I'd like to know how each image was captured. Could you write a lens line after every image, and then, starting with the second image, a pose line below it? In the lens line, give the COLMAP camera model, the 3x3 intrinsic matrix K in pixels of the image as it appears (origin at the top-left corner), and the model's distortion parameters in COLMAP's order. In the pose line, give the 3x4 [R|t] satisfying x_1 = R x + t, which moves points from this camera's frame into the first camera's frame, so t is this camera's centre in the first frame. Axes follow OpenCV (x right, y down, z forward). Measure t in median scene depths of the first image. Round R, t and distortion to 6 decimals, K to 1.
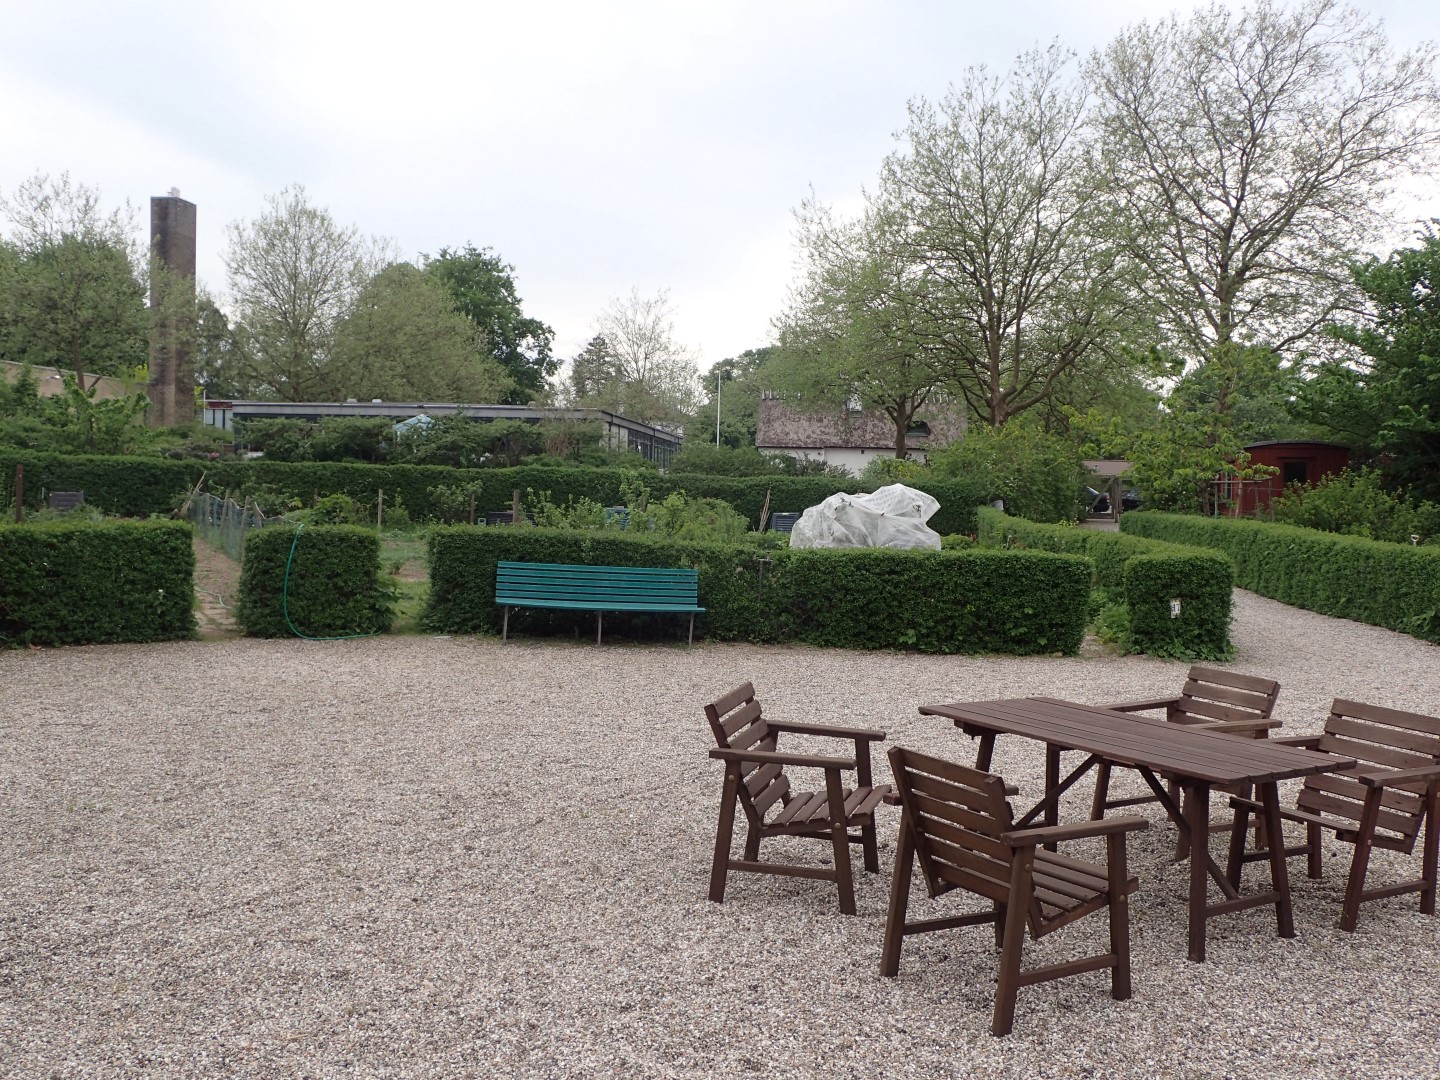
lens RADIAL K [[1383.8, 0, 715.7], [0, 1383.8, 511.2], [0, 0, 1]] dist [0.003321, 0.000000]
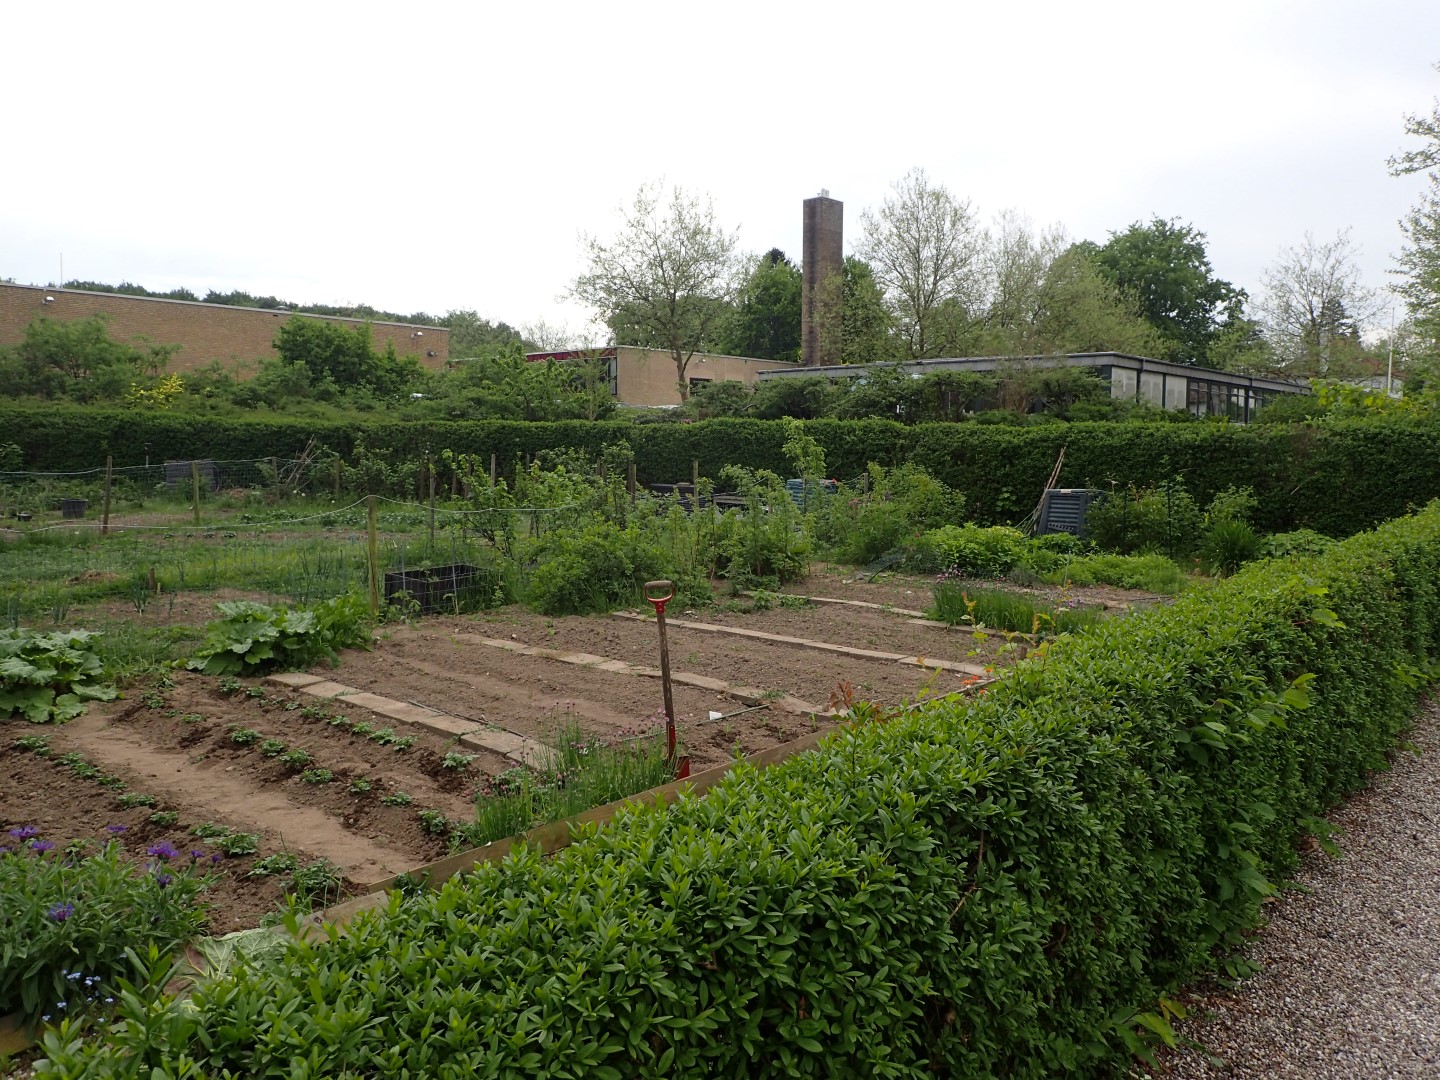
lens RADIAL K [[1091.1, 0, 728.8], [0, 1091.1, 527.8], [0, 0, 1]] dist [0.006483, 0.014837]
pose [[0.813026, 0.026158, -0.581639, 0.148853], [0.003731, 0.998736, 0.050131, -0.004490], [0.582215, -0.042927, 0.811901, 0.446395]]
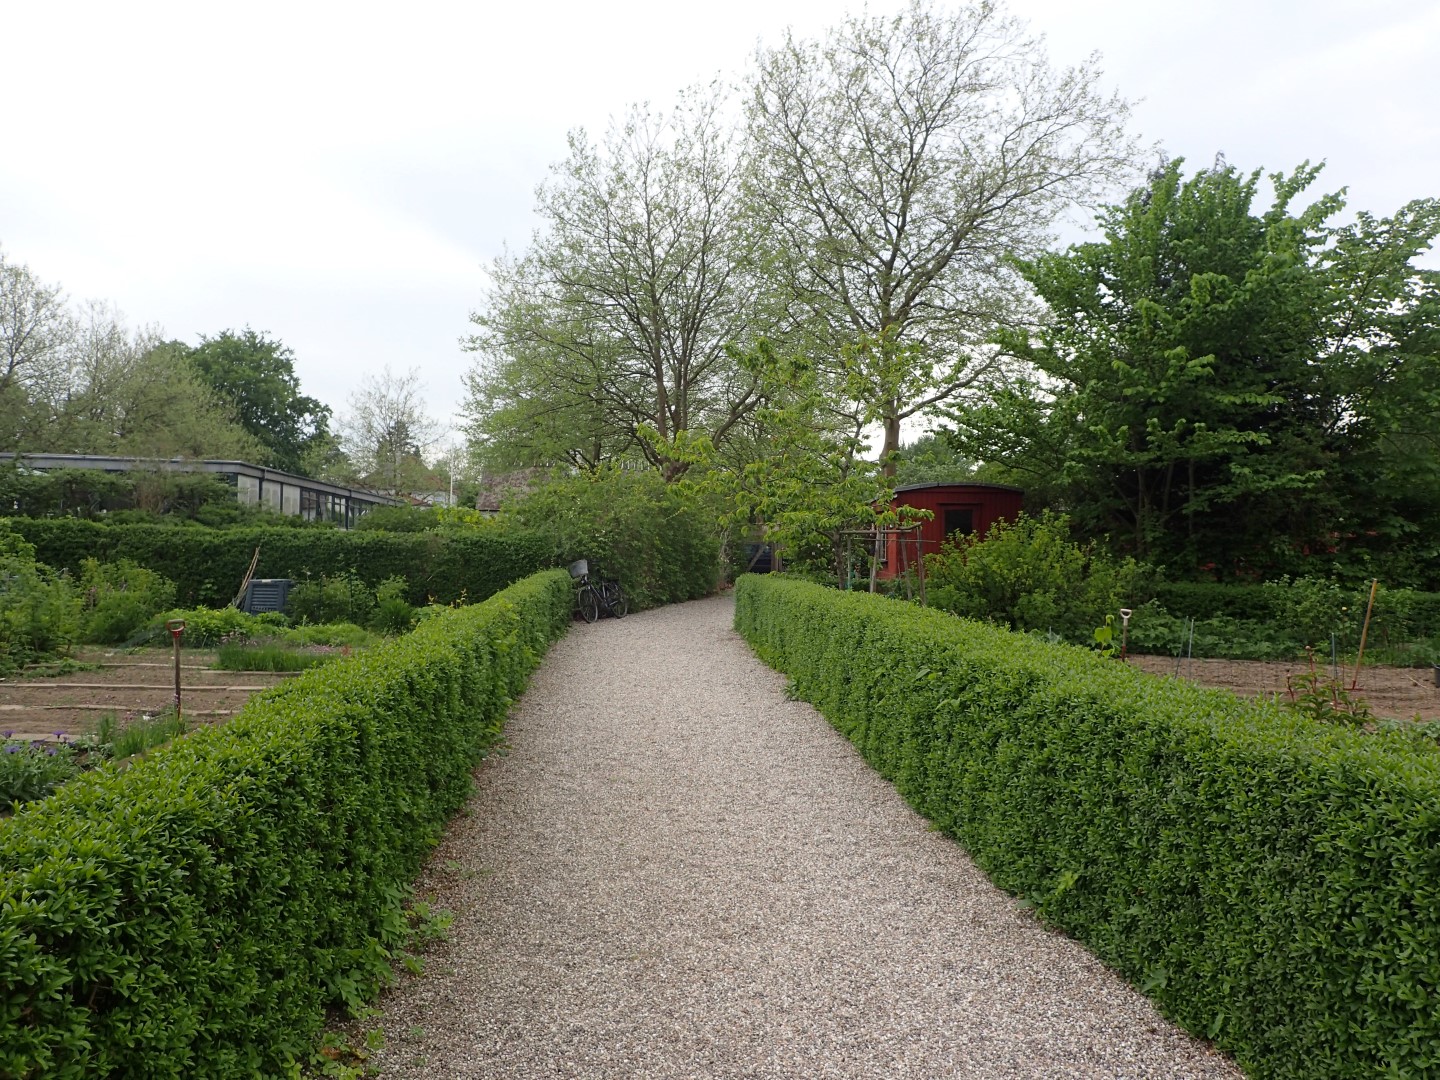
lens RADIAL K [[1091.1, 0, 727.7], [0, 1091.1, 515.6], [0, 0, 1]] dist [0.006483, 0.014837]
pose [[0.984508, 0.002060, 0.175330, 0.141319], [0.006750, 0.998744, -0.049638, -0.001654], [-0.175212, 0.050052, 0.983258, 0.323674]]
